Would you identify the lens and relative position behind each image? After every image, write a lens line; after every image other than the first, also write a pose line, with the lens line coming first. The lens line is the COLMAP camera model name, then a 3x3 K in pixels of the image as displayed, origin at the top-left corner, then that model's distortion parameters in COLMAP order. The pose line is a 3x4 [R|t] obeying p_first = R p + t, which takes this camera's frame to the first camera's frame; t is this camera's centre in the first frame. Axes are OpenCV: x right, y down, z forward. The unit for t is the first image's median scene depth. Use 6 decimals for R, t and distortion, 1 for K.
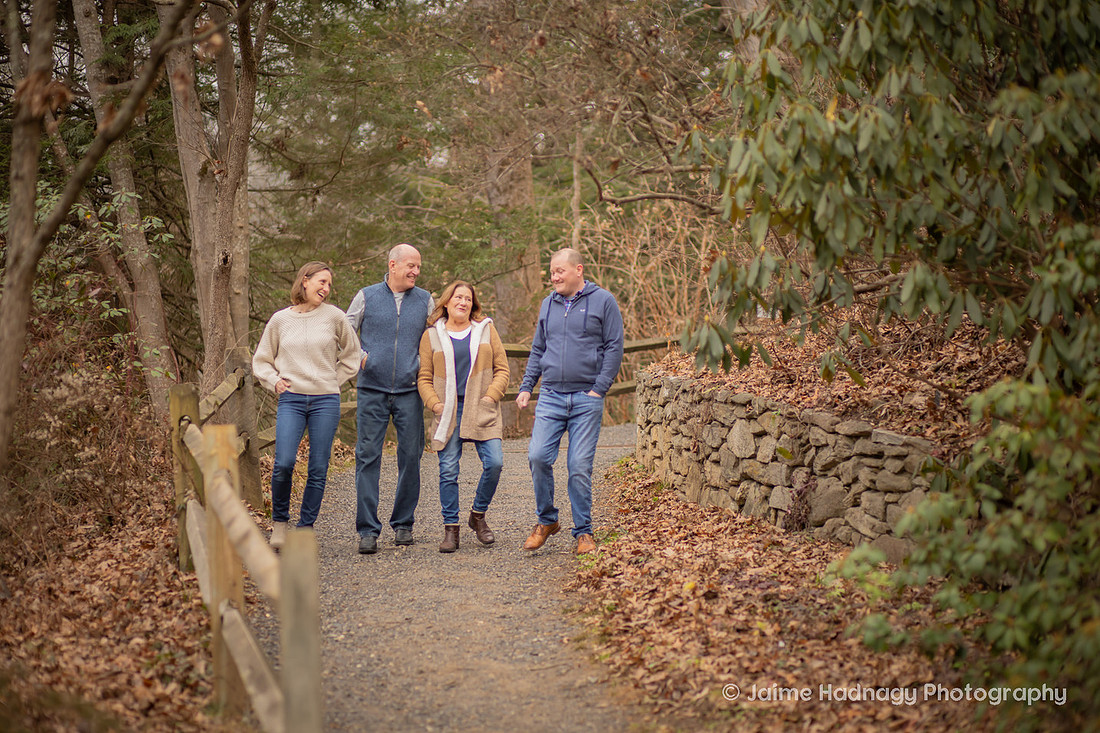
lens RADIAL K [[2696.9, 0, 550.0], [0, 2696.9, 366.5], [0, 0, 1]] dist [-0.077199, -0.940140]
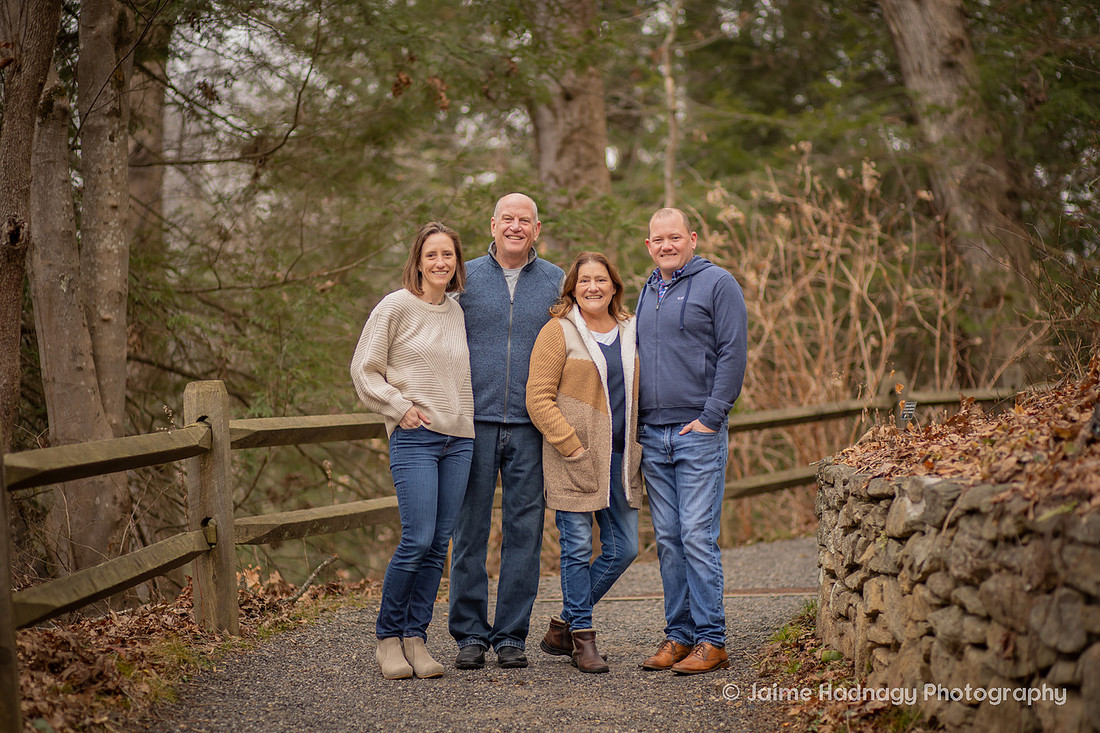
lens RADIAL K [[2696.9, 0, 550.0], [0, 2696.9, 366.5], [0, 0, 1]] dist [-0.077199, -0.940140]
pose [[0.999695, 0.009379, -0.022825, -0.008229], [-0.010072, 0.999485, -0.030468, -0.000426], [0.022527, 0.030688, 0.999275, 0.520112]]
